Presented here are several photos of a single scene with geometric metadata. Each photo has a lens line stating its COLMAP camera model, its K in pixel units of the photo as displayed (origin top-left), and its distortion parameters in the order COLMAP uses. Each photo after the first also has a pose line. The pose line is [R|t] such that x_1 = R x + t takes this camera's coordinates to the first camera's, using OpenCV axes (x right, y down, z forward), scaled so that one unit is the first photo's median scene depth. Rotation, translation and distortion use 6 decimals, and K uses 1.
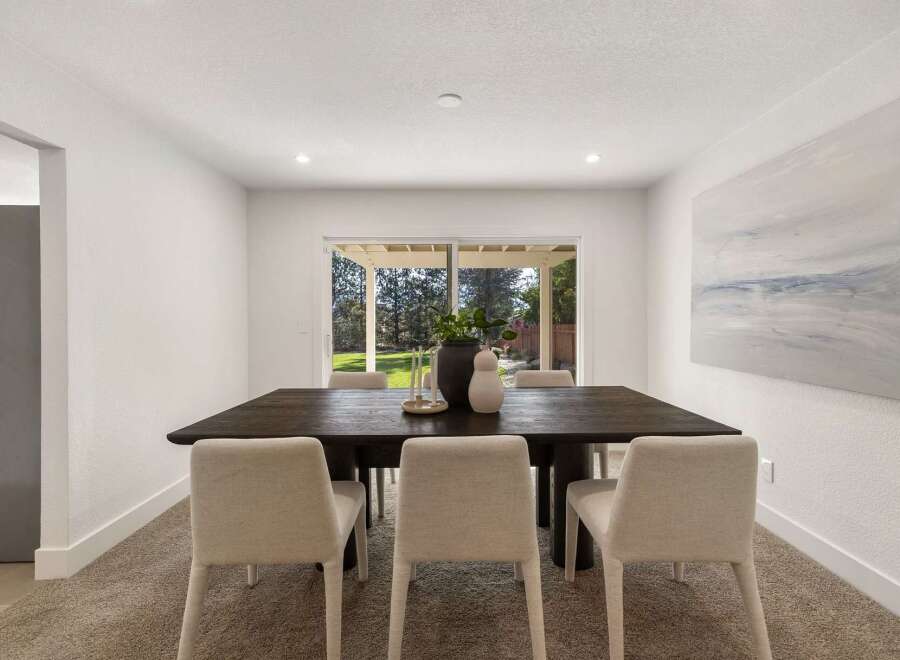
lens RADIAL K [[431.5, 0, 450.0], [0, 431.5, 330.0], [0, 0, 1]] dist [0.015326, -0.000026]
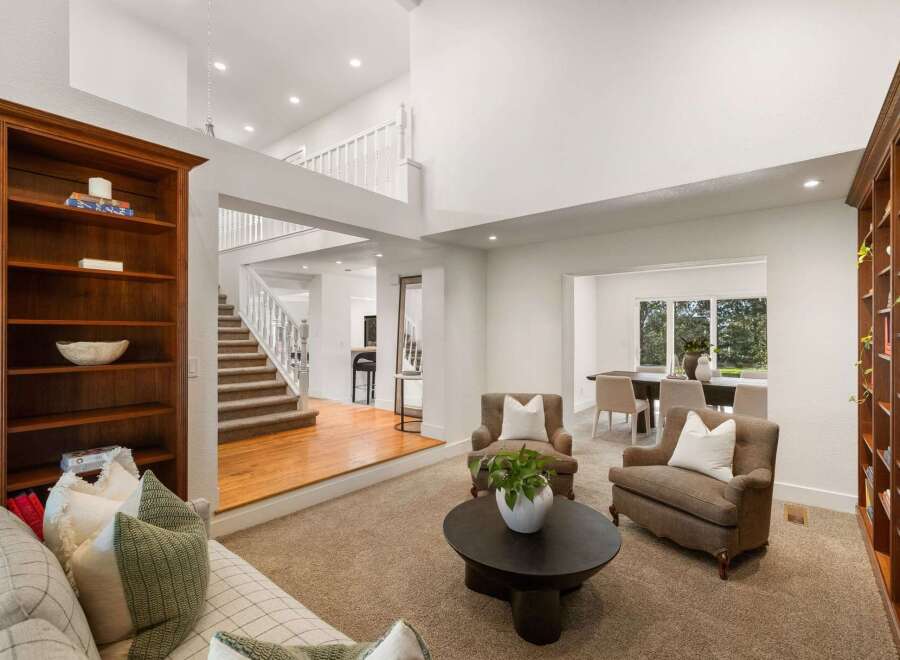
lens RADIAL K [[431.5, 0, 450.0], [0, 431.5, 330.0], [0, 0, 1]] dist [0.015326, -0.000026]
pose [[0.772023, -0.002846, -0.635589, 0.031652], [-0.016057, 0.999583, -0.023981, -0.001264], [0.635392, 0.028720, 0.771655, -0.108176]]
